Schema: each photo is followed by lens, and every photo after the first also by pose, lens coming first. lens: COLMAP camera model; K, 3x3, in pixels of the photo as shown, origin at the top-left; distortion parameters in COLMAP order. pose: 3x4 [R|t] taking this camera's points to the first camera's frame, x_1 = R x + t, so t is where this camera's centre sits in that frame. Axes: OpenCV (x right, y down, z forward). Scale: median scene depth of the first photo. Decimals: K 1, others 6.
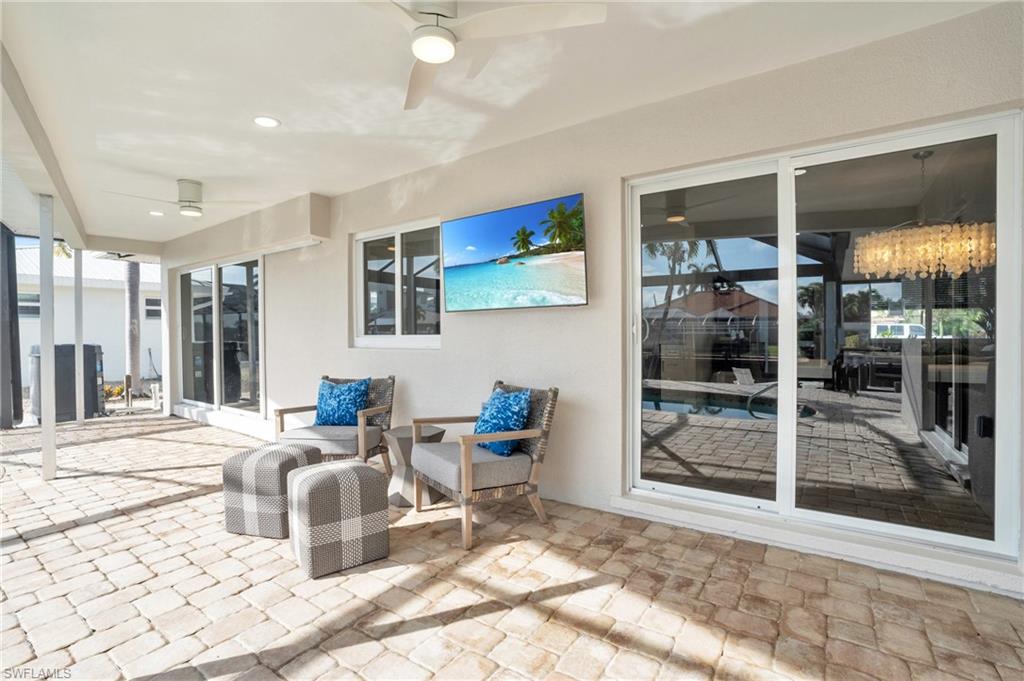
lens RADIAL K [[472.2, 0, 507.8], [0, 472.2, 339.5], [0, 0, 1]] dist [-0.067912, 0.027928]
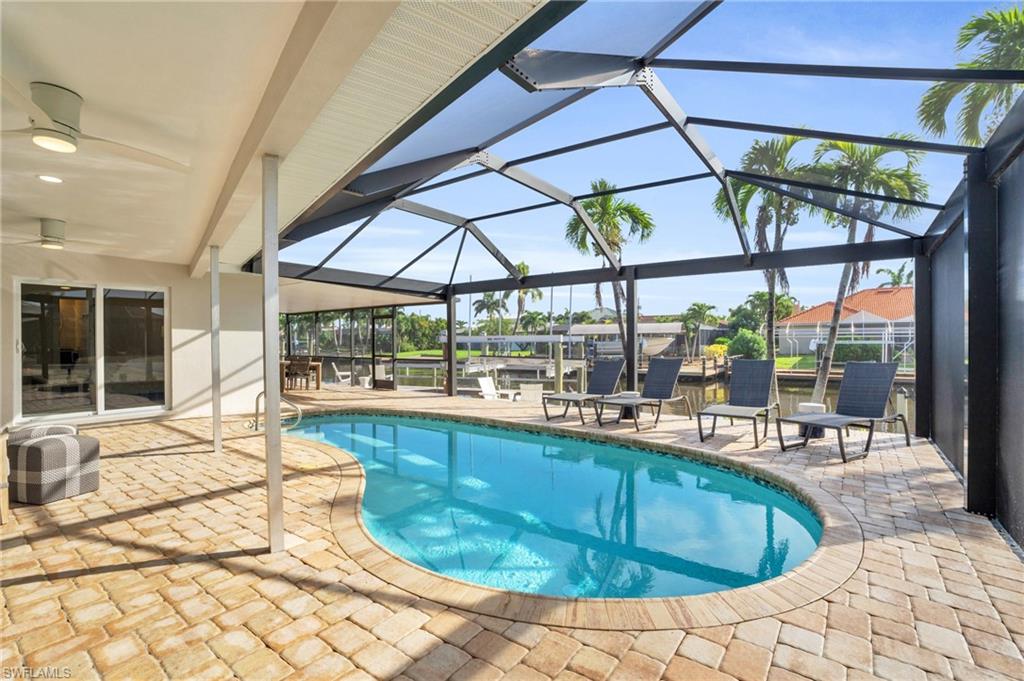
lens RADIAL K [[472.2, 0, 507.8], [0, 472.2, 339.5], [0, 0, 1]] dist [-0.067912, 0.027928]
pose [[-0.999319, 0.014356, 0.033991, -1.251751], [0.014776, 0.999817, 0.012145, -0.028240], [-0.033810, 0.012639, -0.999348, 1.523504]]
